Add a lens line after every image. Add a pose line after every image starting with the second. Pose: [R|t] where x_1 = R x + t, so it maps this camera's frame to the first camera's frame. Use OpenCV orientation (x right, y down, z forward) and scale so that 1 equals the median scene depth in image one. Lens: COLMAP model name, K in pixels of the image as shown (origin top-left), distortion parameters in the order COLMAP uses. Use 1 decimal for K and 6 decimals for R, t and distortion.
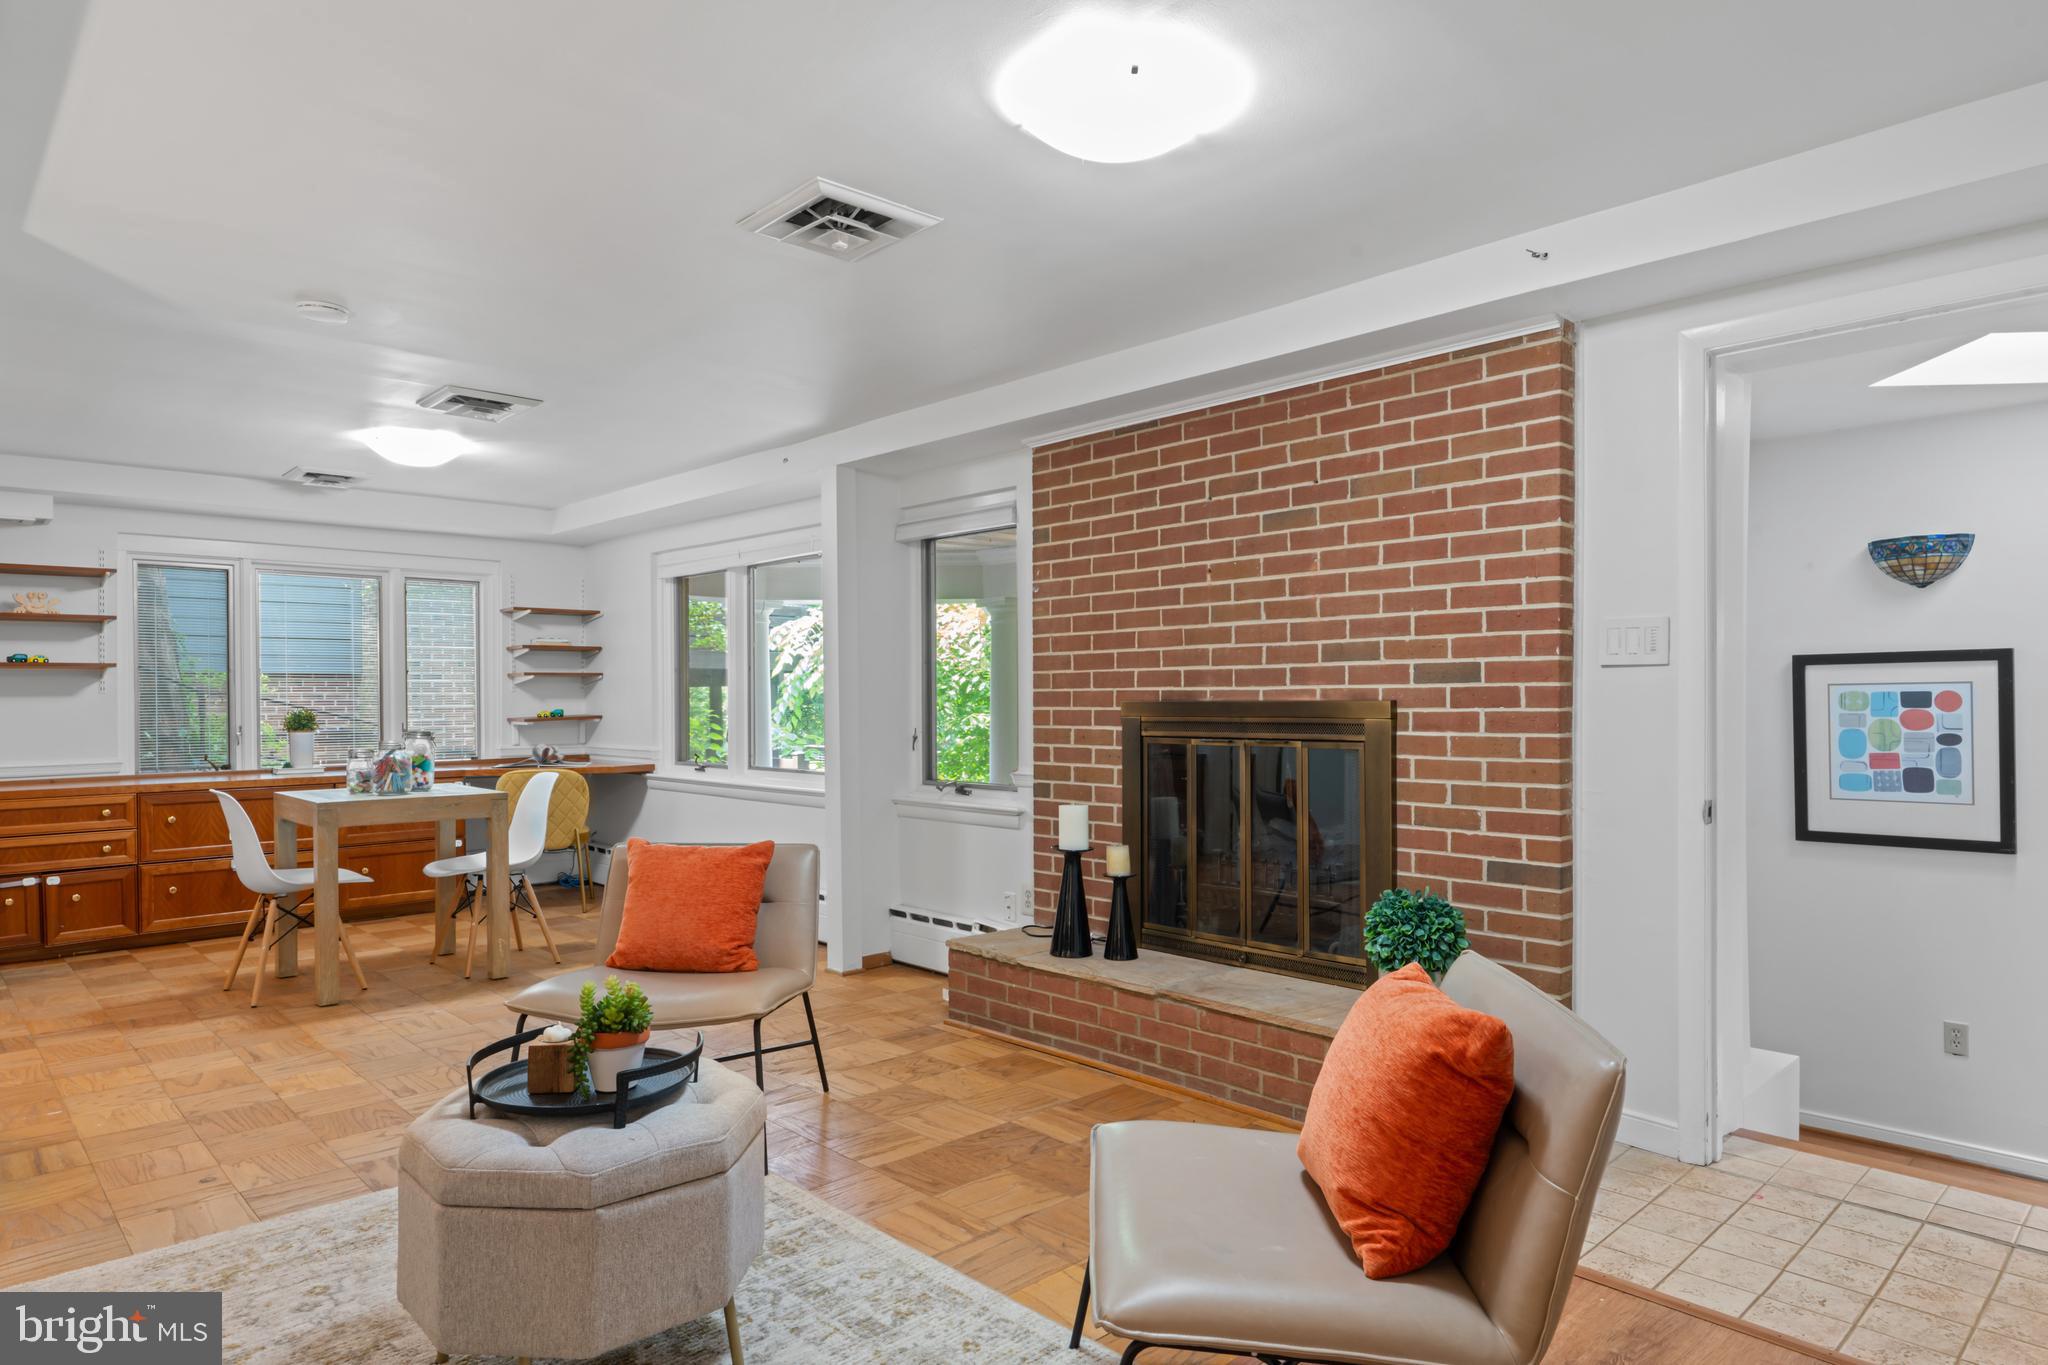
lens RADIAL K [[1236.0, 0, 1026.8], [0, 1236.0, 699.9], [0, 0, 1]] dist [0.005019, -0.000703]
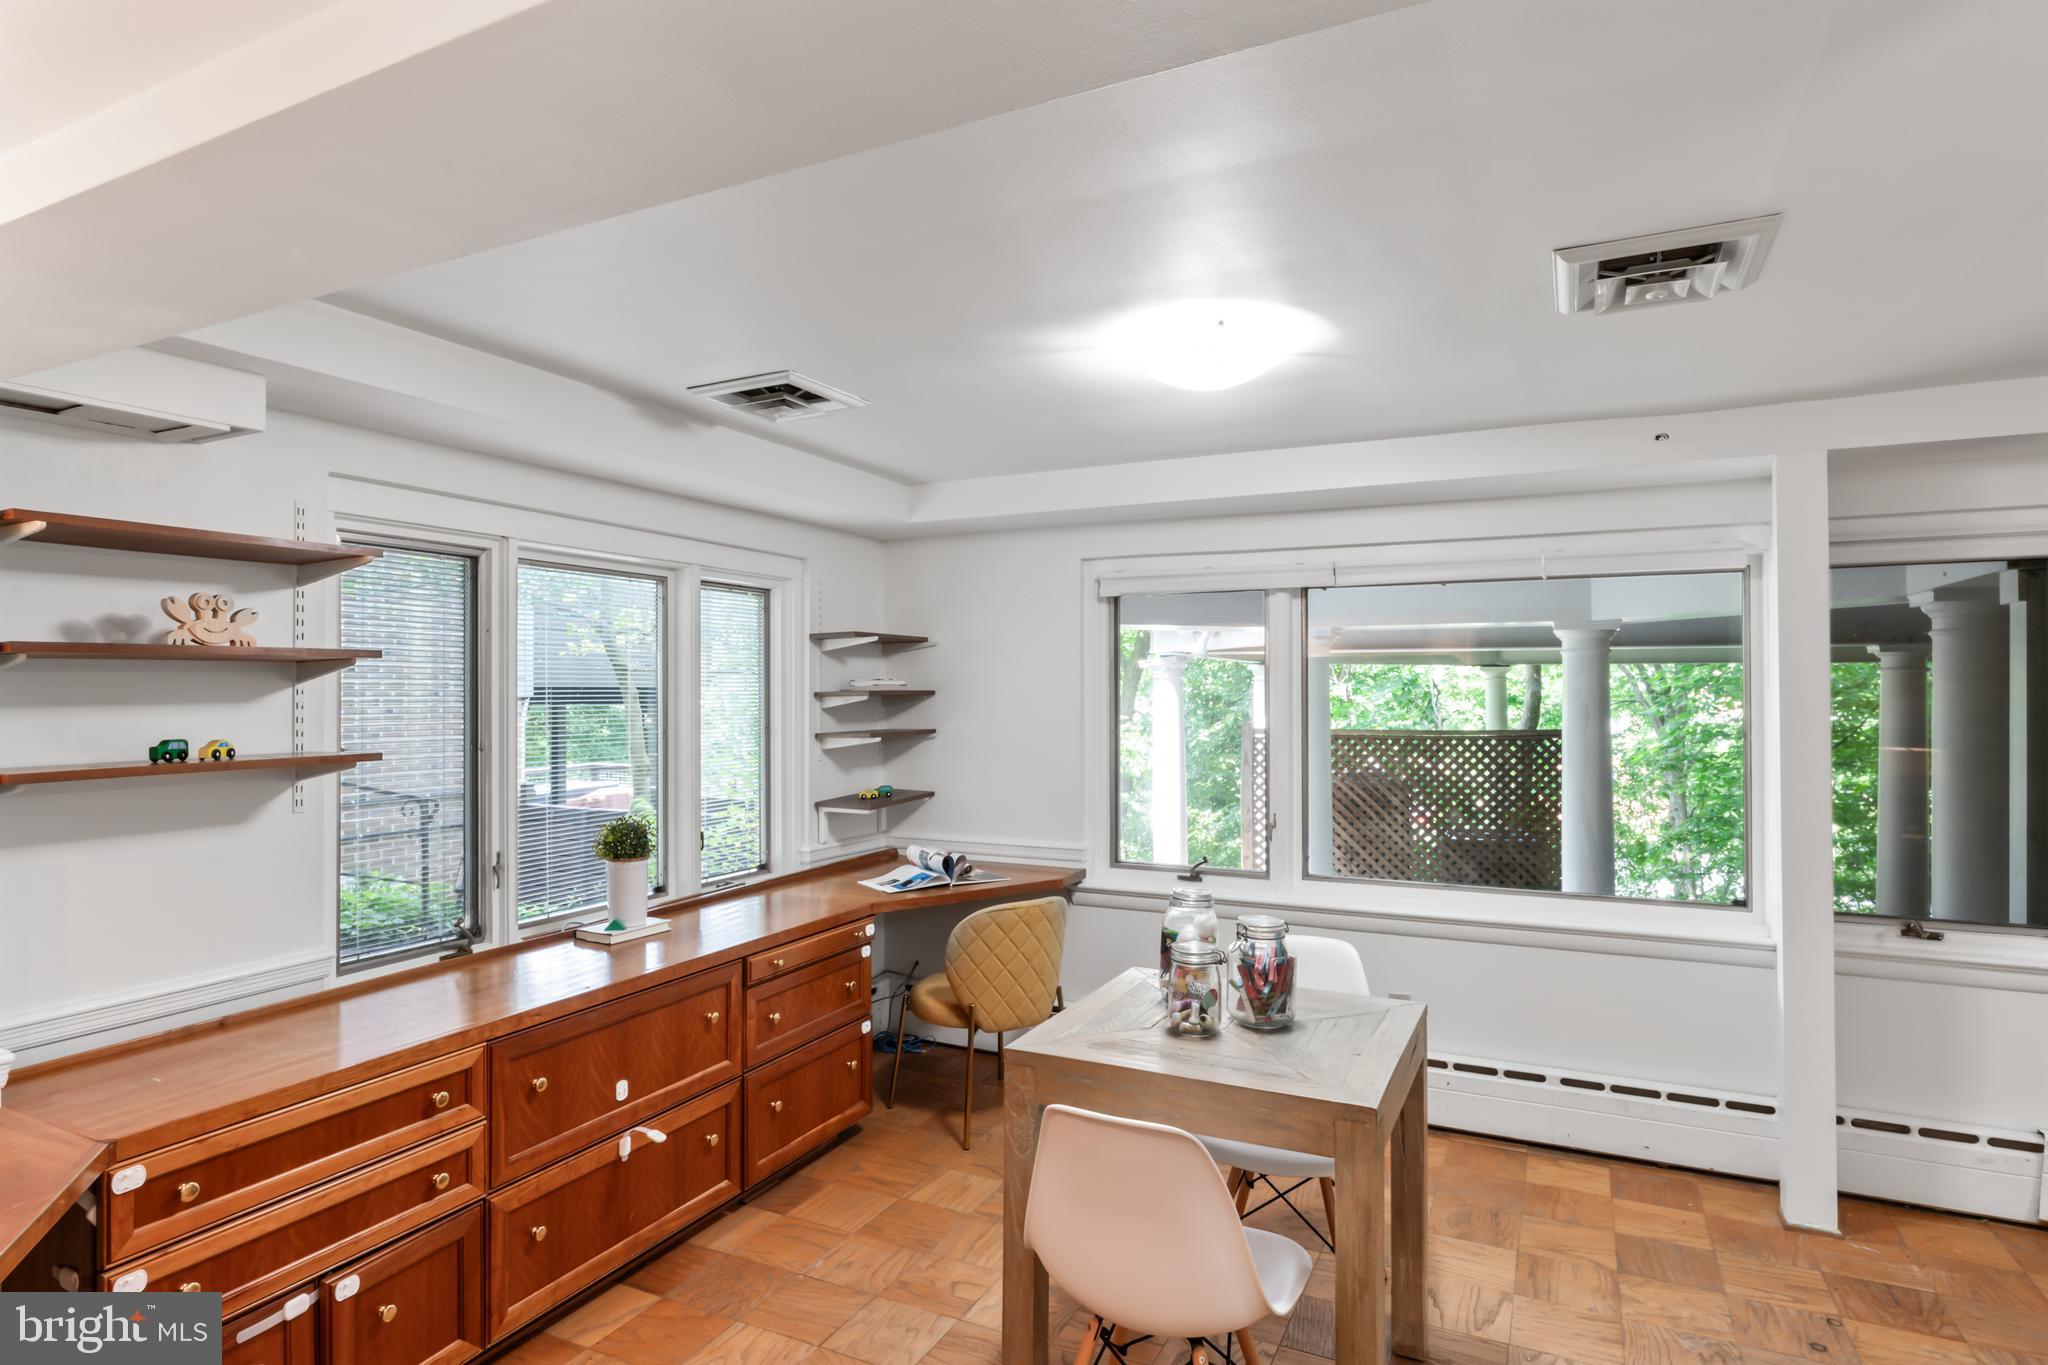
lens RADIAL K [[1110.8, 0, 1023.3], [0, 1110.8, 672.0], [0, 0, 1]] dist [0.001208, 0.002931]
pose [[0.941128, 0.005345, 0.338007, -0.659393], [0.003006, 0.999703, -0.024178, -0.050166], [-0.338036, 0.023771, 0.940833, 0.531273]]
